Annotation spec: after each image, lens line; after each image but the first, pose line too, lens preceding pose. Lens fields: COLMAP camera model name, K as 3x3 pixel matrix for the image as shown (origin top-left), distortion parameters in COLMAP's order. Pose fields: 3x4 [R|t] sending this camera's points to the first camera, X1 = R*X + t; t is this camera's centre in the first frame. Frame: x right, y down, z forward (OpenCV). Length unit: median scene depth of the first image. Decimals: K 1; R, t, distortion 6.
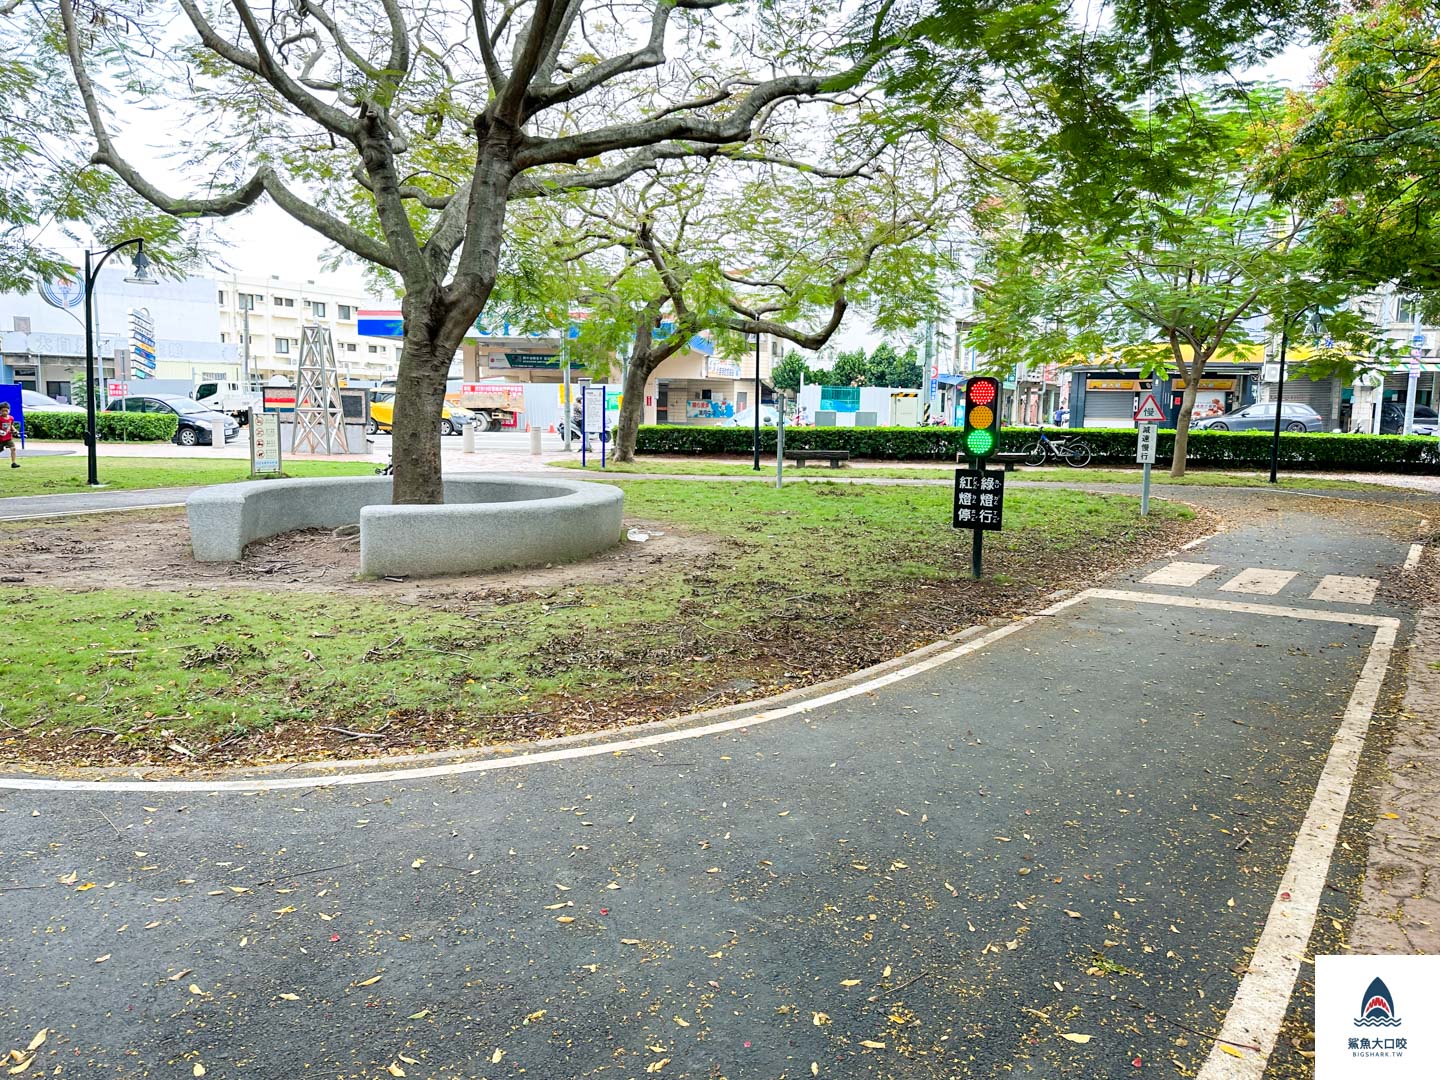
lens RADIAL K [[1004.9, 0, 713.1], [0, 1004.9, 530.1], [0, 0, 1]] dist [0.094309, -0.170416]
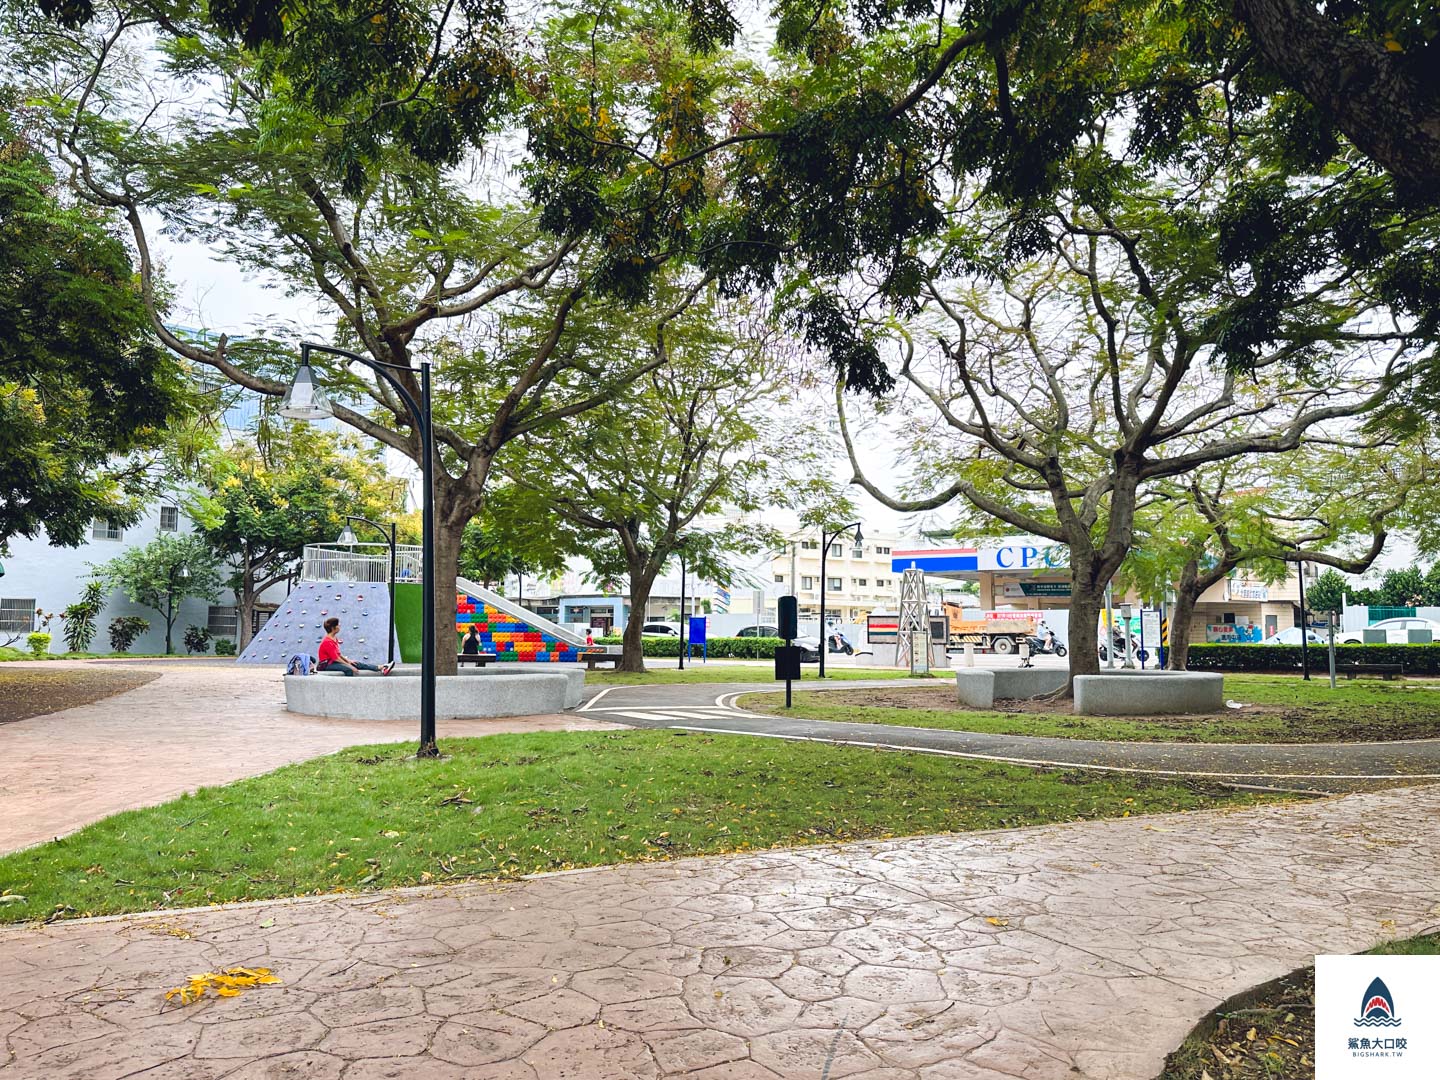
lens RADIAL K [[993.4, 0, 742.5], [0, 993.4, 532.0], [0, 0, 1]] dist [0.043932, -0.076165]
pose [[0.899204, -0.053864, -0.434201, -0.024612], [-0.044164, 0.976150, -0.212557, 0.035261], [0.435294, 0.210308, 0.875379, -0.232131]]
